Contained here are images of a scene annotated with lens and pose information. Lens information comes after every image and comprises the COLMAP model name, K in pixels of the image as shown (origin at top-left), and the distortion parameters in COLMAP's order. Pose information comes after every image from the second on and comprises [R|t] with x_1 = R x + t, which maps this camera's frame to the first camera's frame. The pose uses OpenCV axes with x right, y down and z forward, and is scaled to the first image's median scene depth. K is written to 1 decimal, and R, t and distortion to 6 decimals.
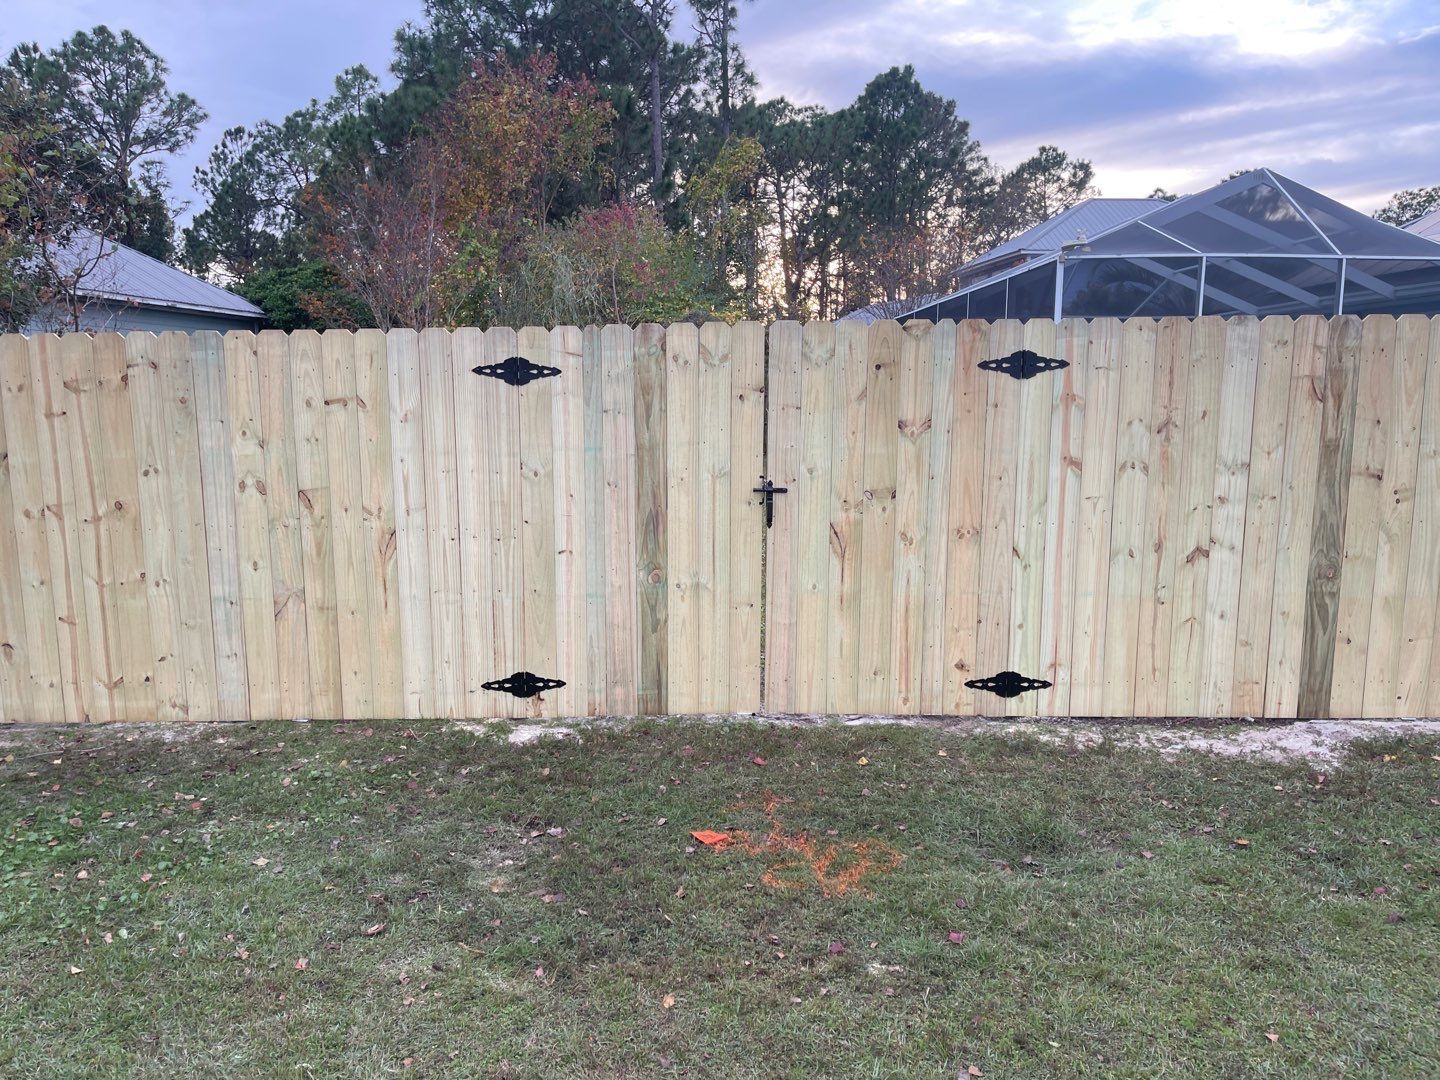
lens RADIAL K [[1027.5, 0, 720.0], [0, 1027.5, 540.0], [0, 0, 1]] dist [0.066728, -0.081620]
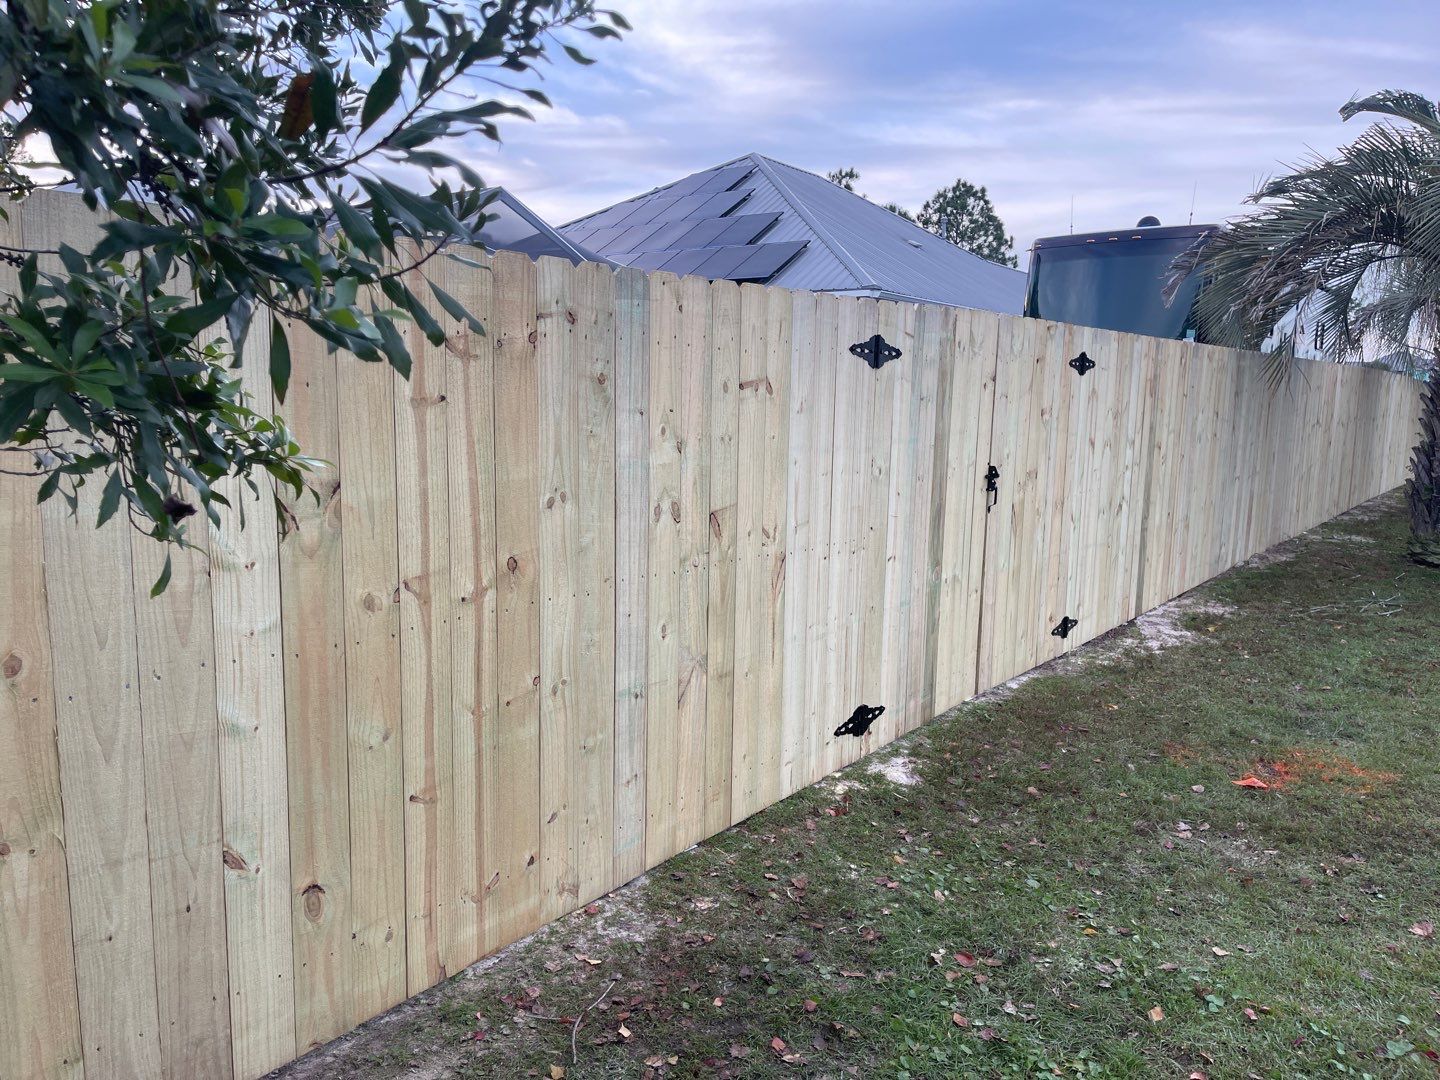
lens RADIAL K [[1027.5, 0, 720.0], [0, 1027.5, 540.0], [0, 0, 1]] dist [0.066728, -0.081620]
pose [[0.625612, -0.098704, 0.773865, -0.932755], [0.102578, 0.993759, 0.043824, -0.058572], [-0.773361, 0.051965, 0.631833, 0.560215]]
